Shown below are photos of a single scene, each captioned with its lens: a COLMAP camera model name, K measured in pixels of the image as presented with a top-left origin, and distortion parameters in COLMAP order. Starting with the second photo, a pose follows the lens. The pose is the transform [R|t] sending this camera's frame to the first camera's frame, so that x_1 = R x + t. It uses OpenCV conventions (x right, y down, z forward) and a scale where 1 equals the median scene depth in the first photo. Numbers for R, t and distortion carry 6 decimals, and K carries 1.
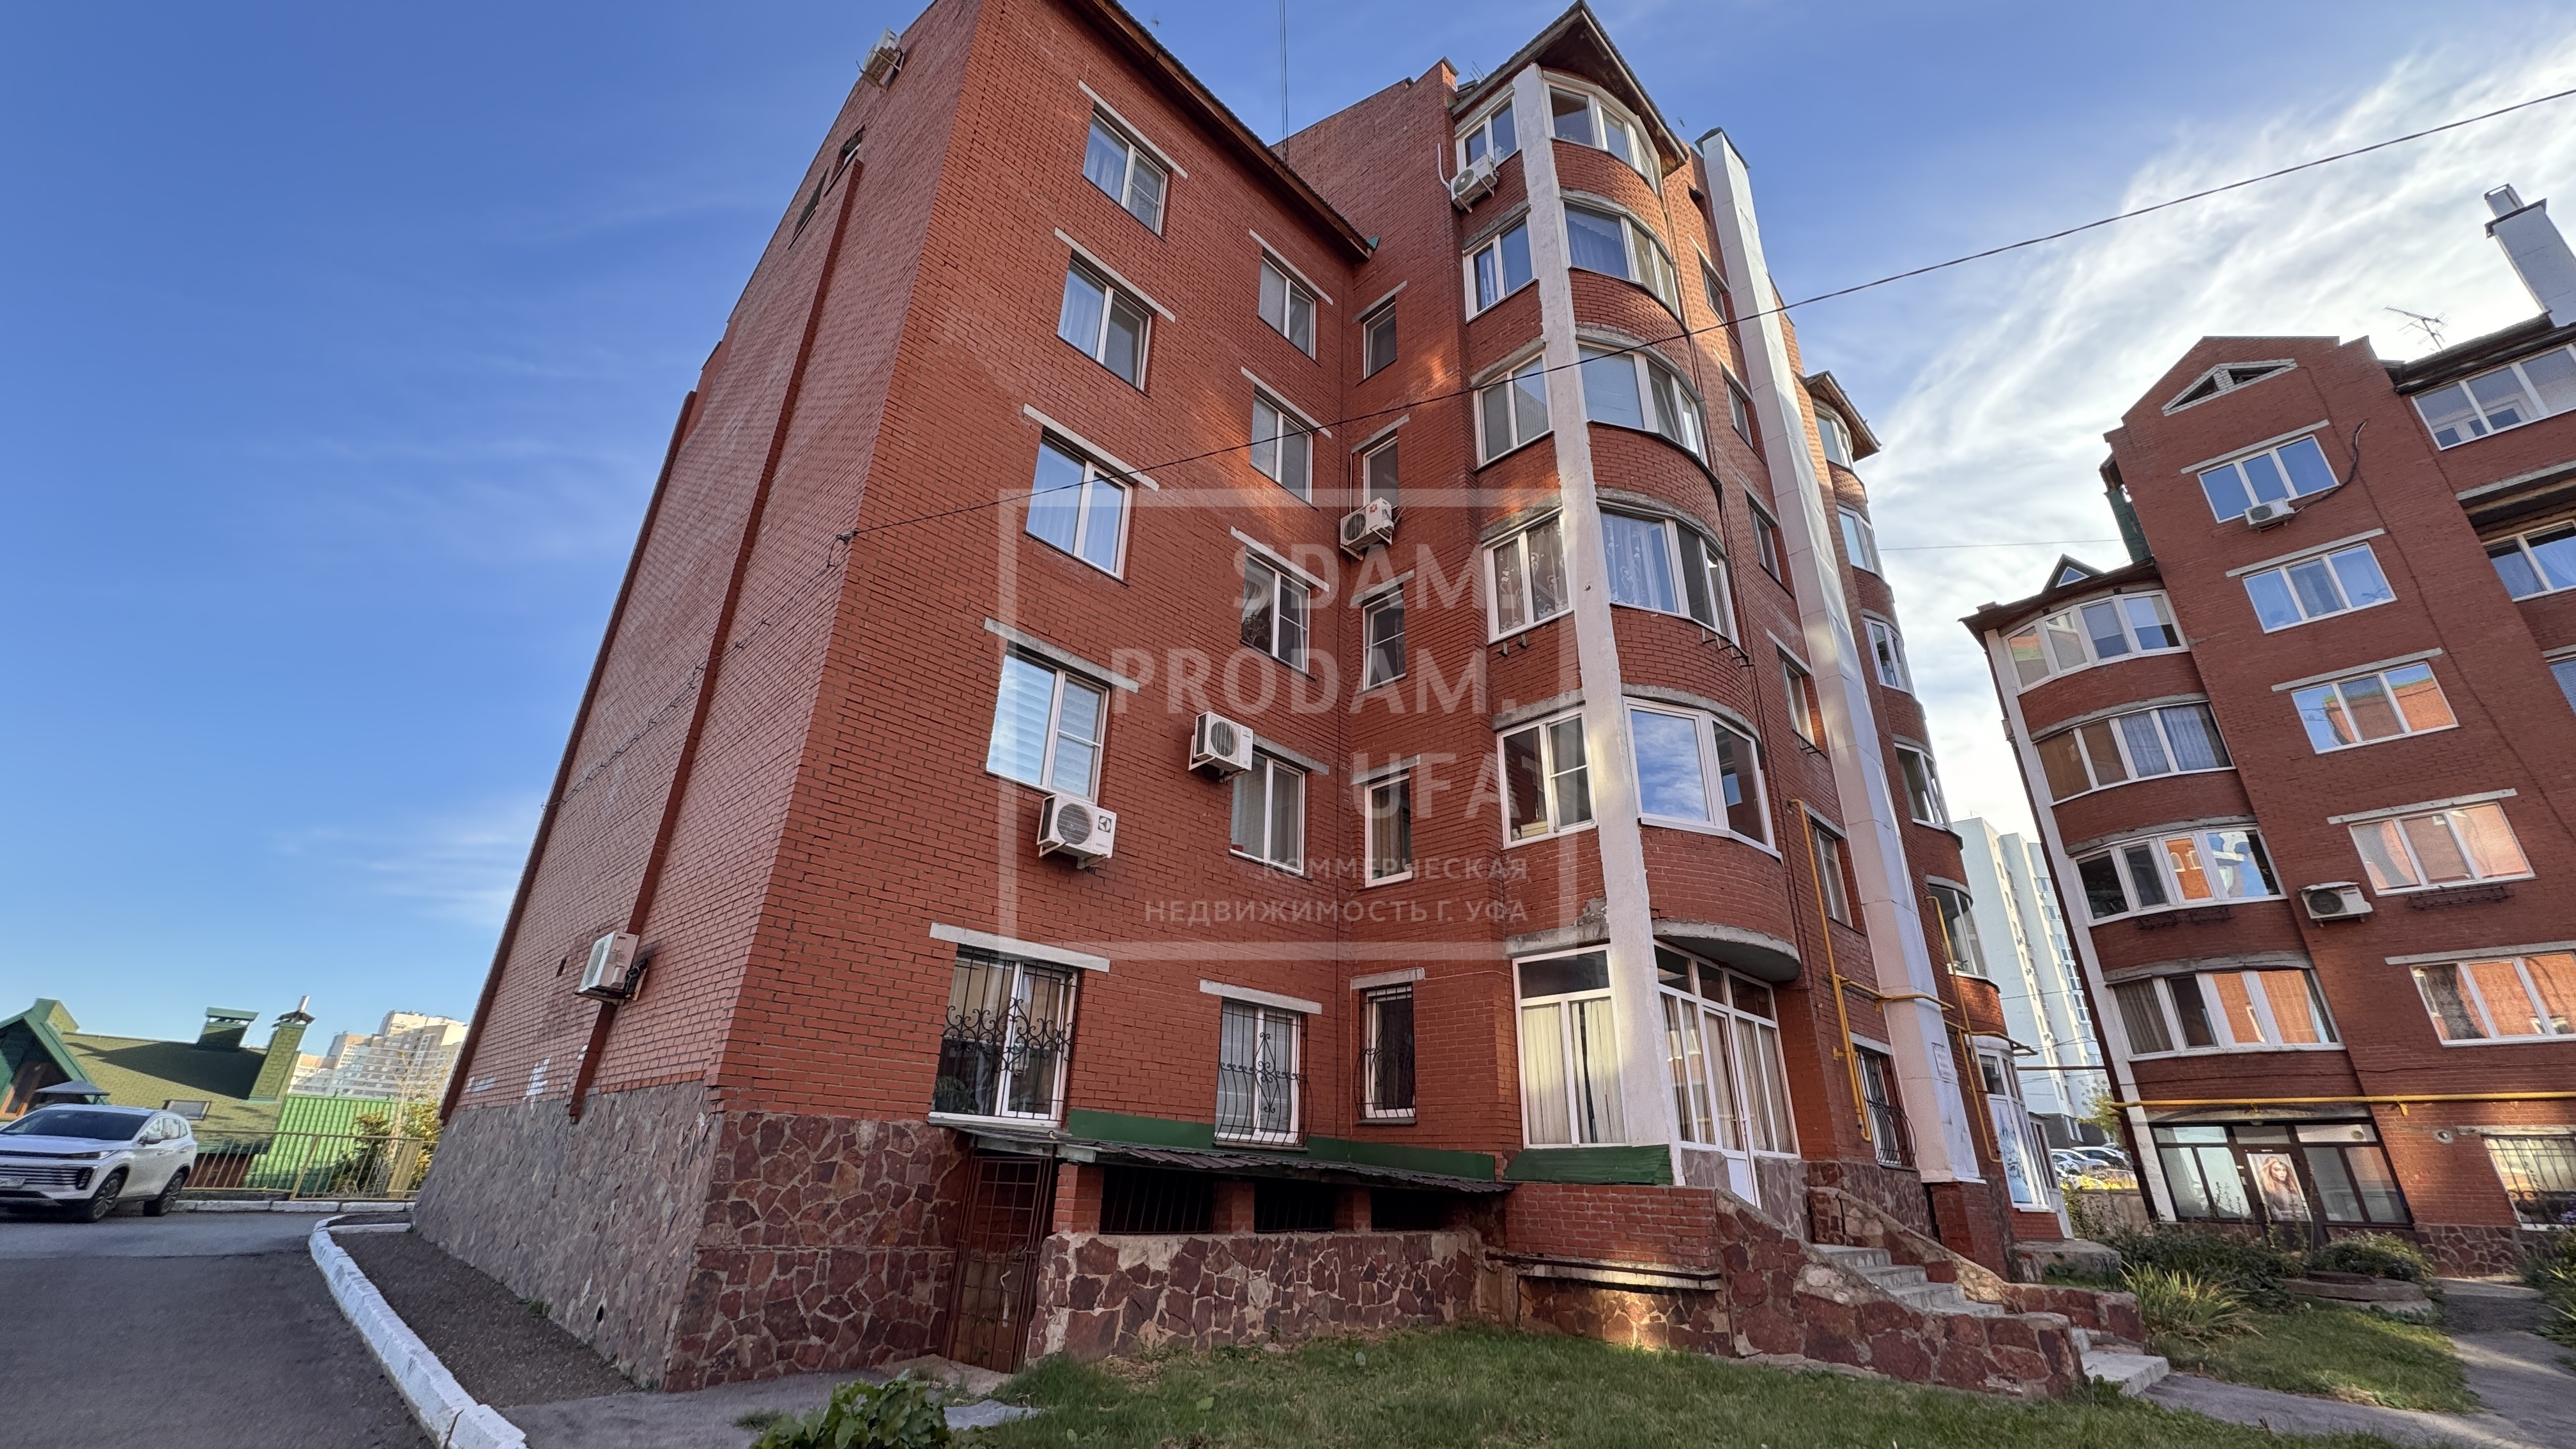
lens RADIAL K [[1021.5, 0, 1286.7], [0, 1021.5, 724.2], [0, 0, 1]] dist [-0.002783, 0.000861]
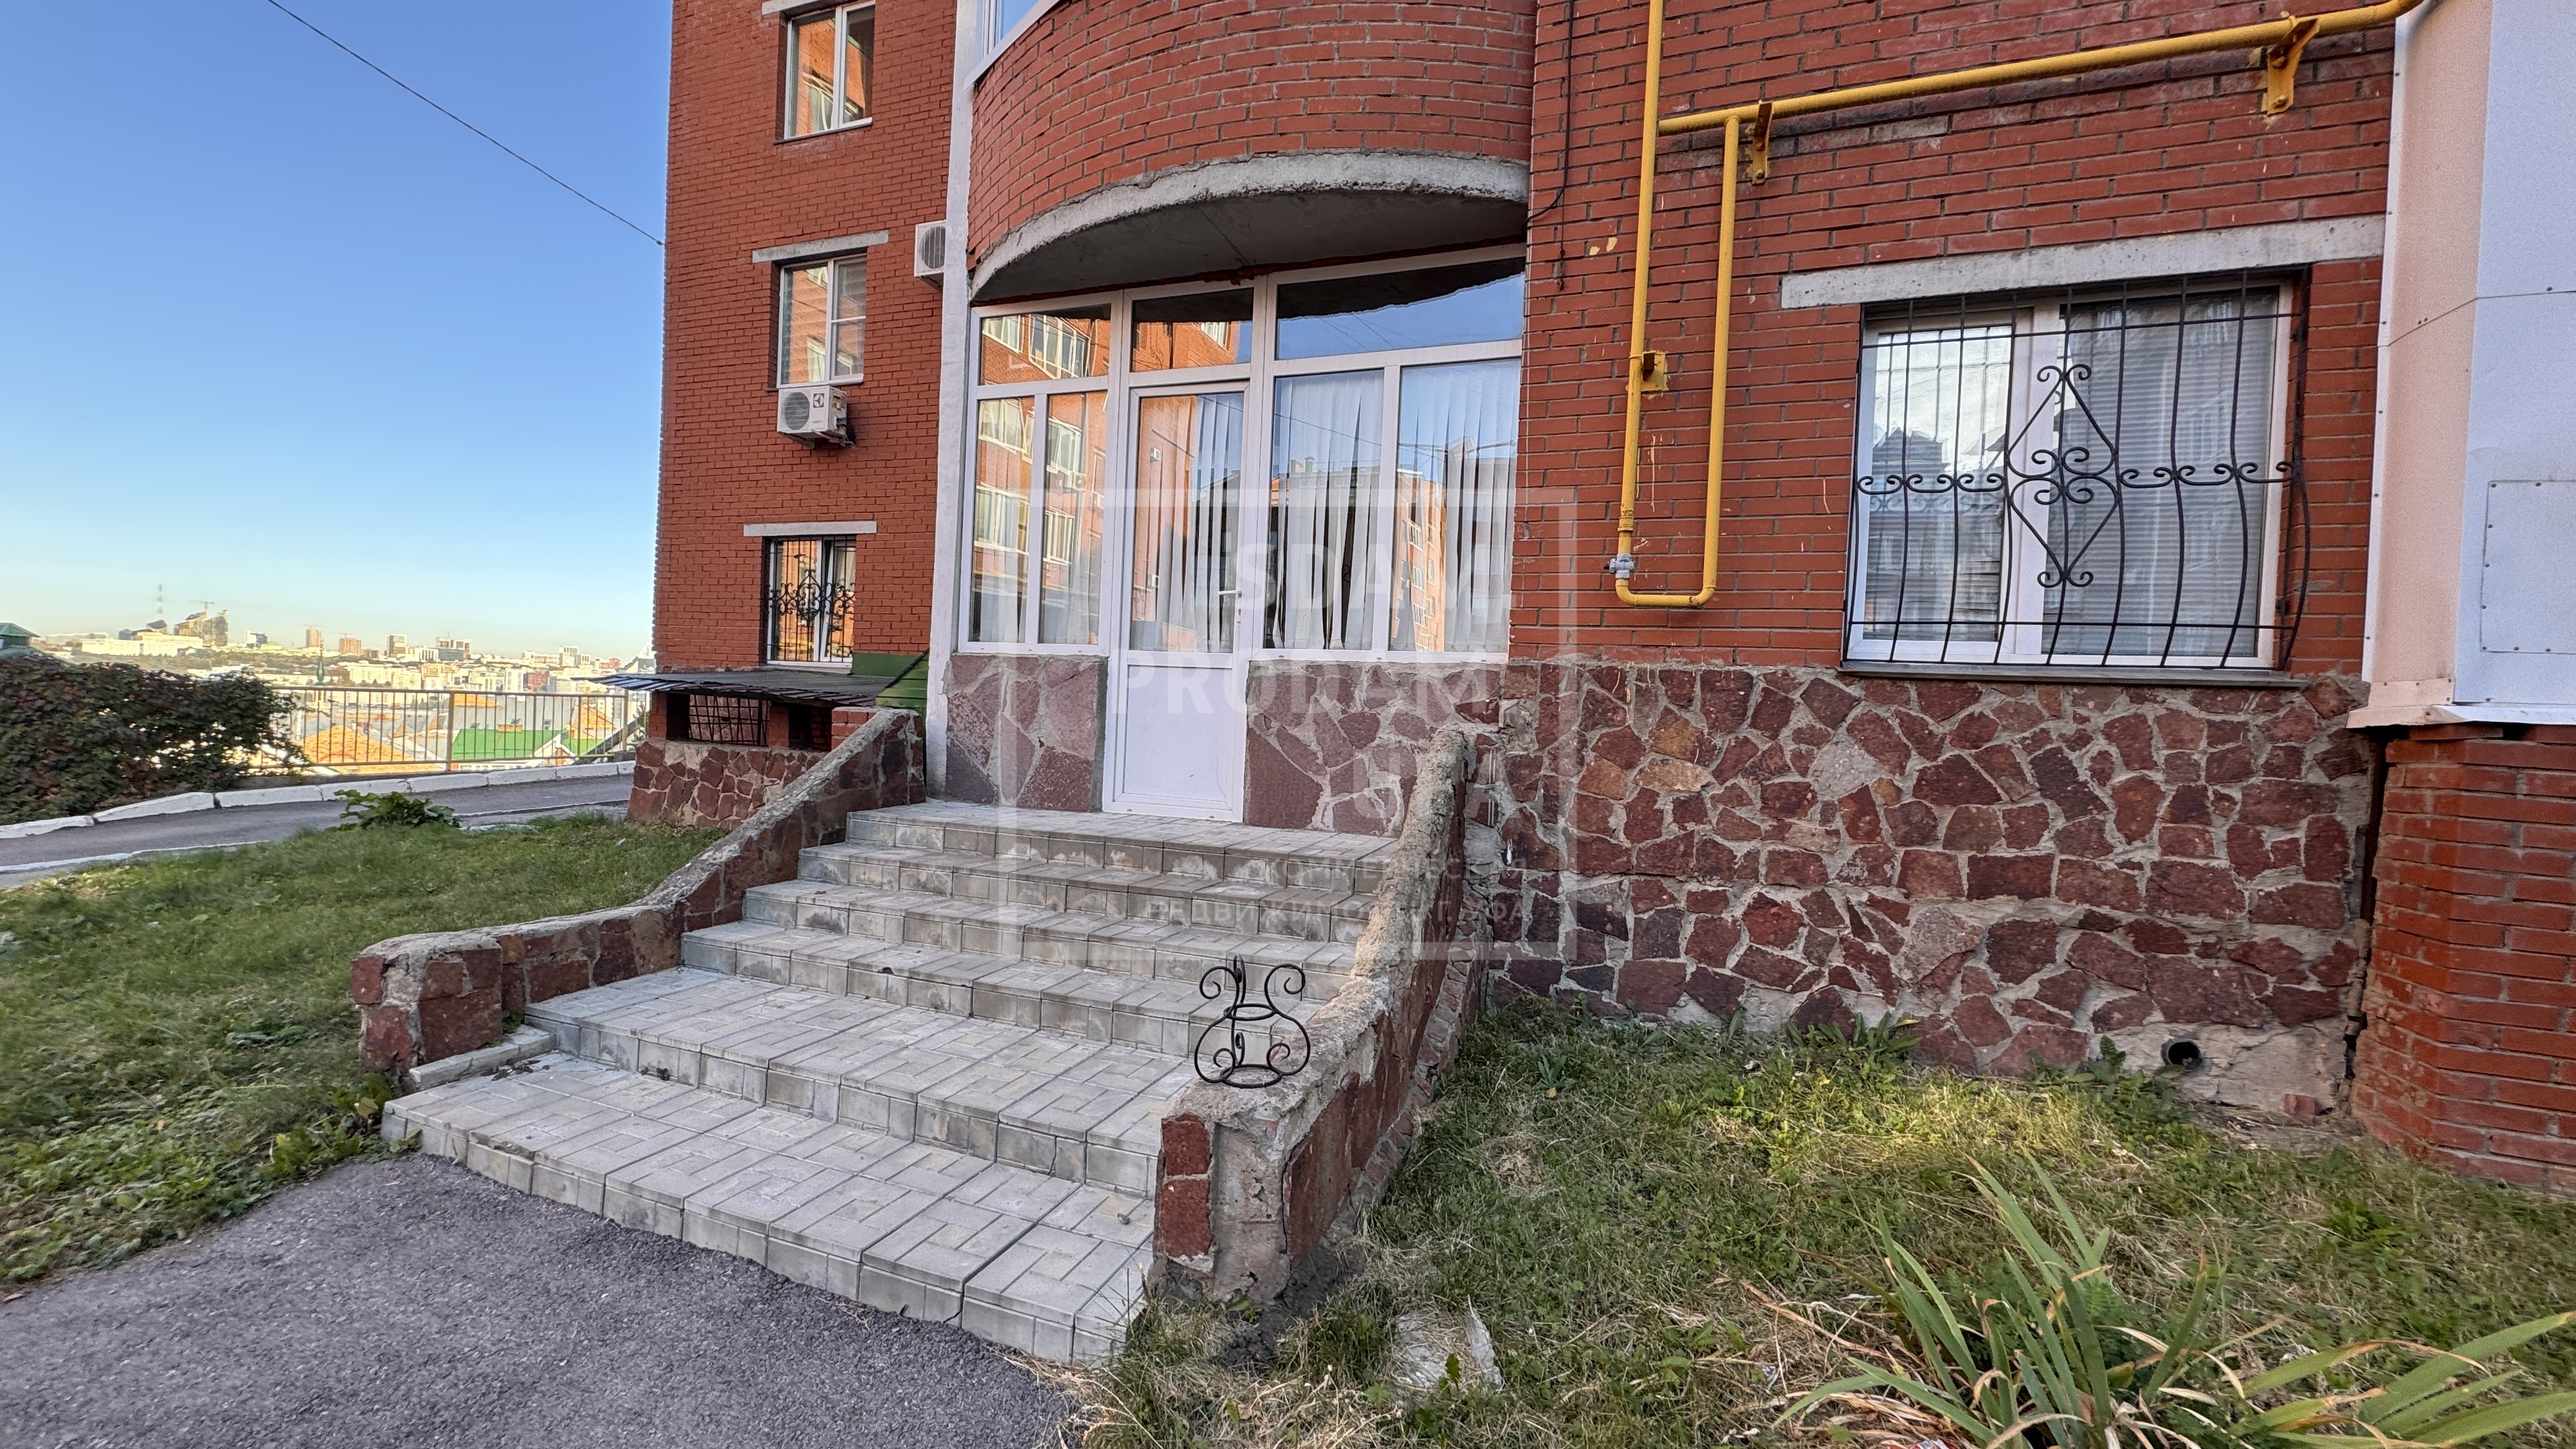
lens RADIAL K [[1021.5, 0, 1290.0], [0, 1021.5, 725.2], [0, 0, 1]] dist [-0.002783, 0.000861]
pose [[0.398921, 0.005445, -0.916969, 0.714707], [0.352013, 0.922457, 0.158618, 0.298196], [0.846728, -0.386061, 0.366071, 0.646441]]
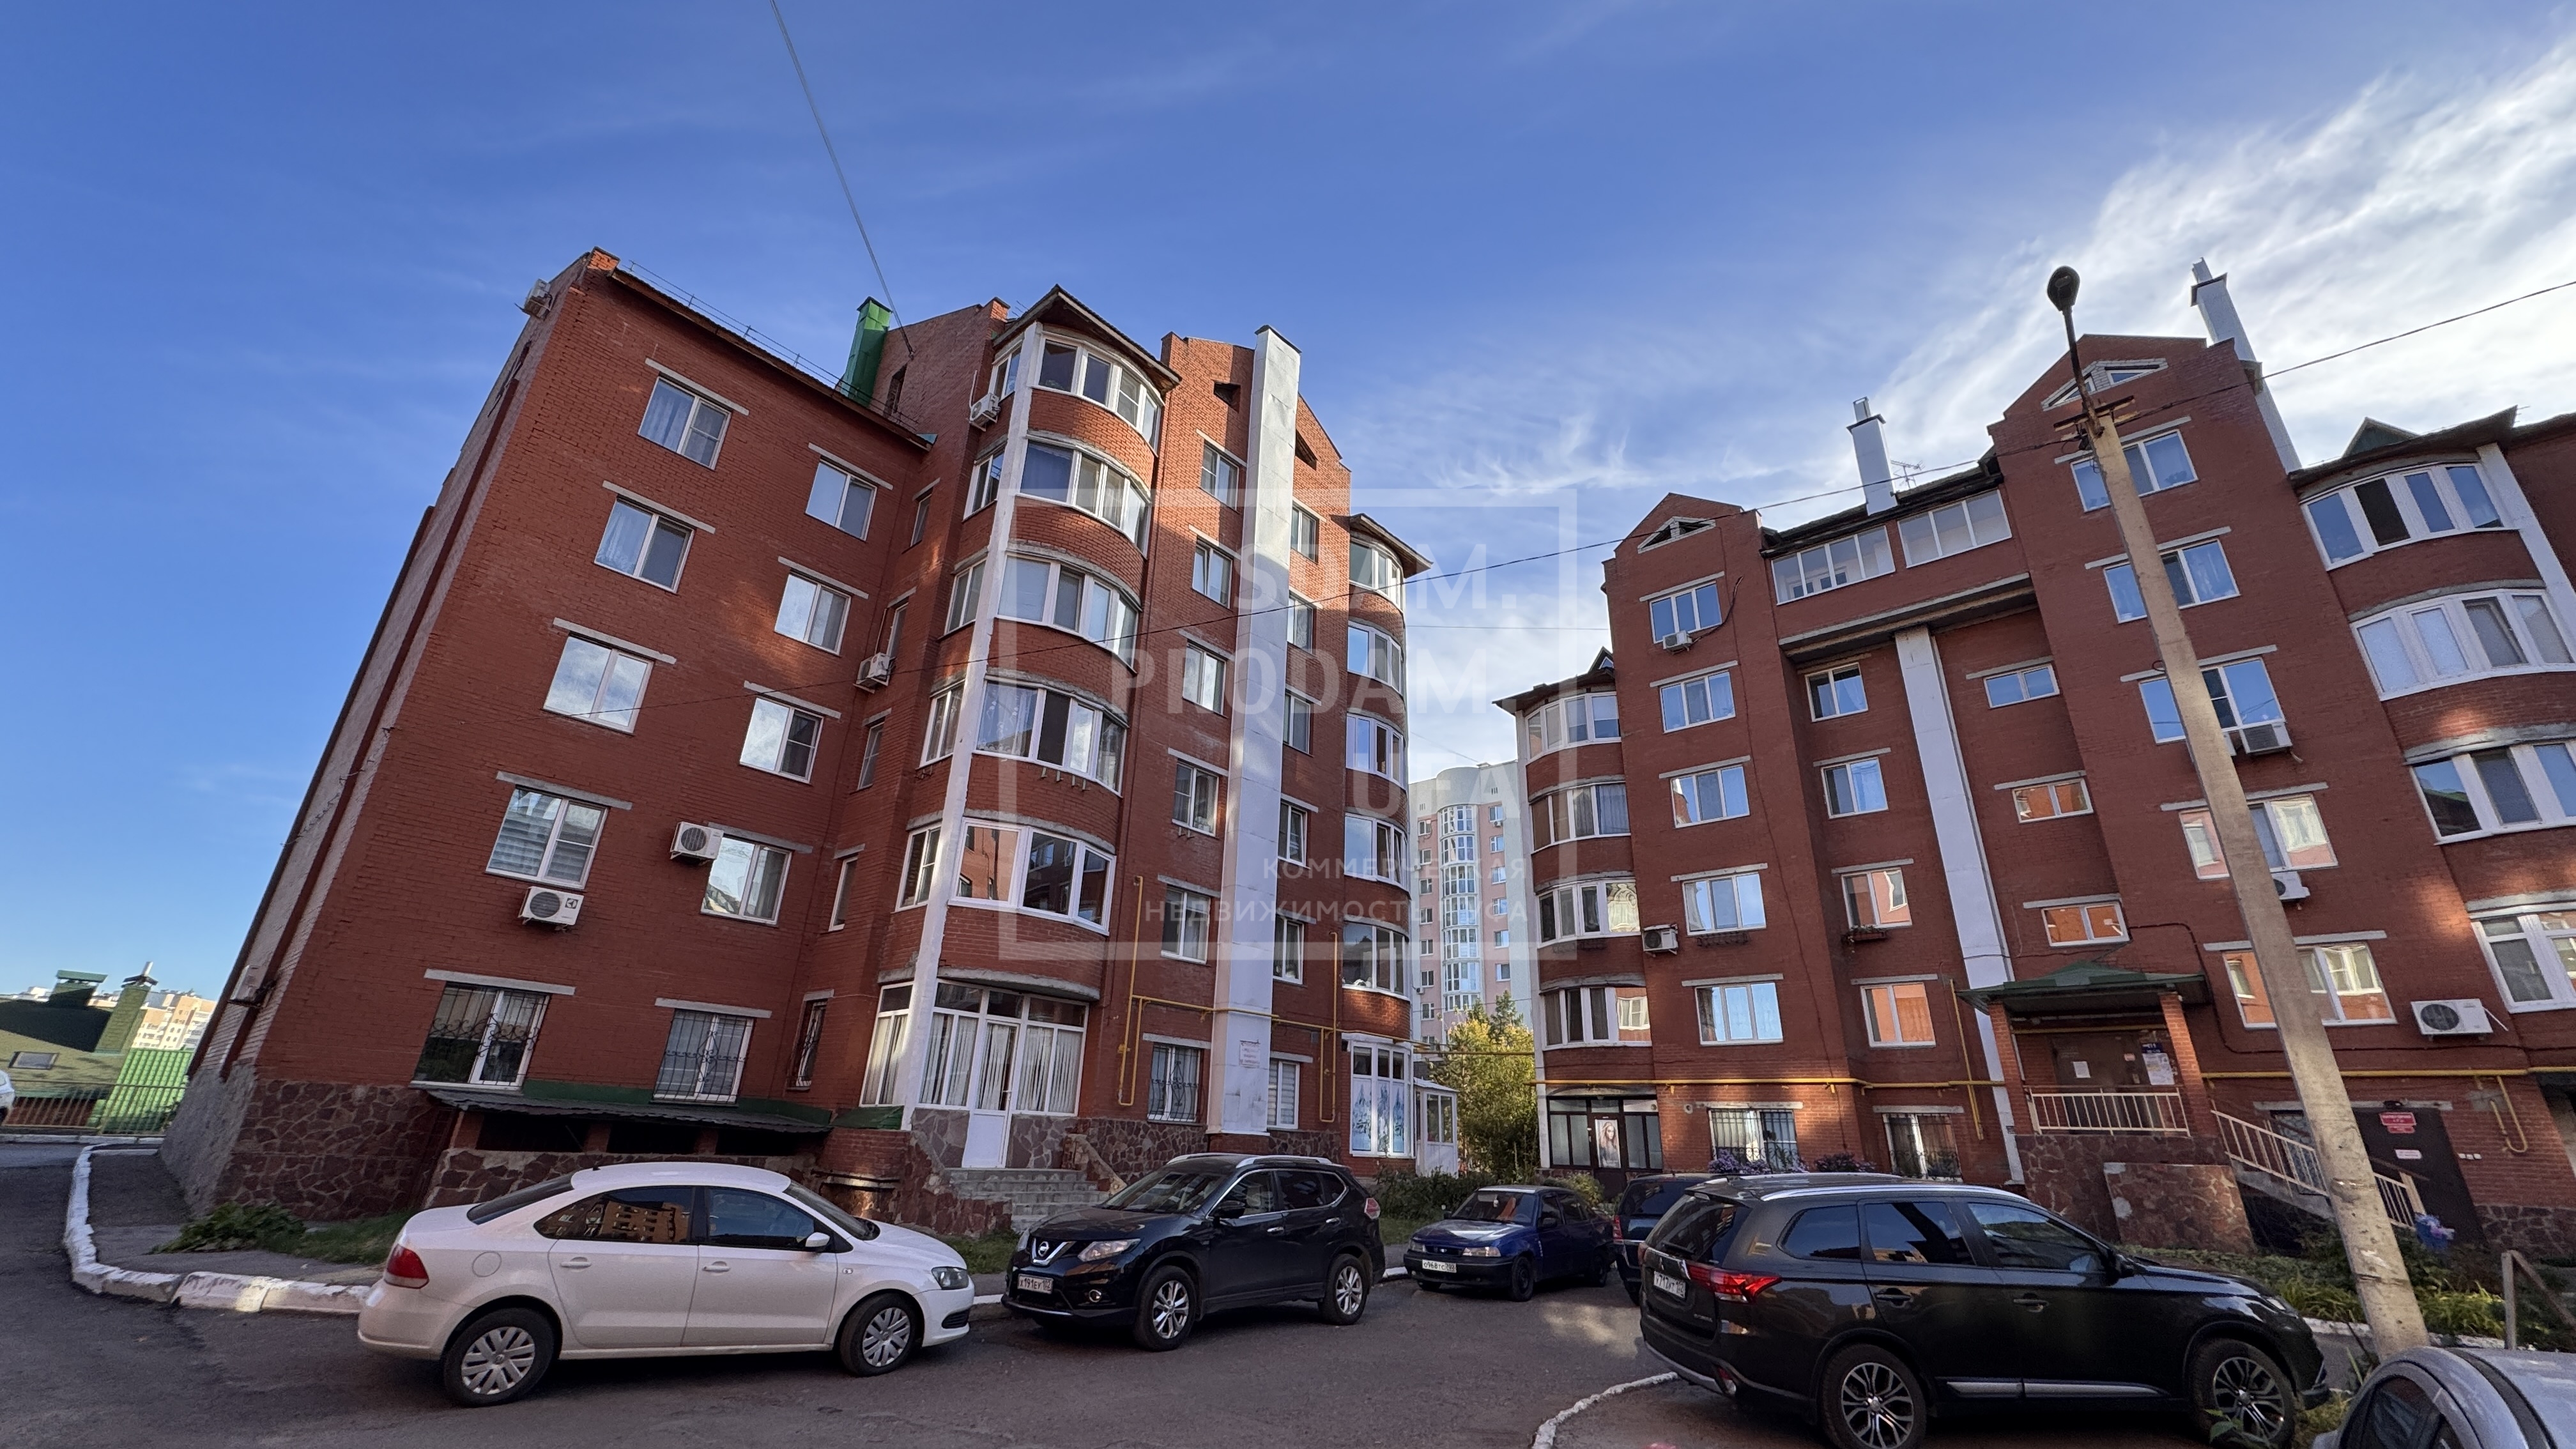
lens RADIAL K [[1021.5, 0, 1286.5], [0, 1021.5, 725.7], [0, 0, 1]] dist [-0.002783, 0.000861]
pose [[0.998476, 0.030500, 0.045987, 0.621276], [-0.032120, 0.998874, 0.034915, -0.197064], [-0.044870, -0.036339, 0.998332, -0.460578]]
